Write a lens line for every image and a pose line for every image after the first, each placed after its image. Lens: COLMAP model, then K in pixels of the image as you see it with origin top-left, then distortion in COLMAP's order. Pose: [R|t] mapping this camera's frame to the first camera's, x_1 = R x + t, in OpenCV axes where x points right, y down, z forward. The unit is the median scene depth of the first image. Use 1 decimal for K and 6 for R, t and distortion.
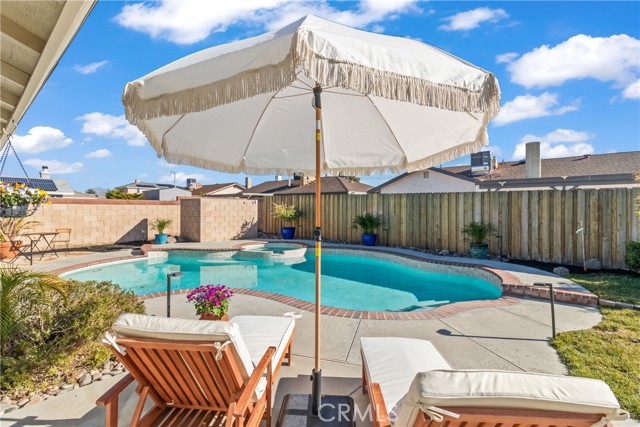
lens RADIAL K [[286.0, 0, 320.0], [0, 286.0, 213.5], [0, 0, 1]] dist [-0.000150, -0.000021]
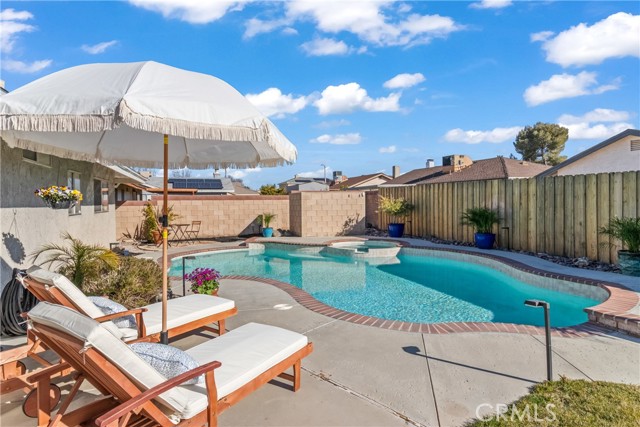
lens RADIAL K [[374.1, 0, 396.8], [0, 374.1, 212.5], [0, 0, 1]] dist [0.002275, 0.000047]
pose [[0.883017, -0.001276, -0.469339, 0.459819], [0.005881, 0.999948, 0.008345, 0.007095], [0.469304, -0.010129, 0.882979, 0.013163]]
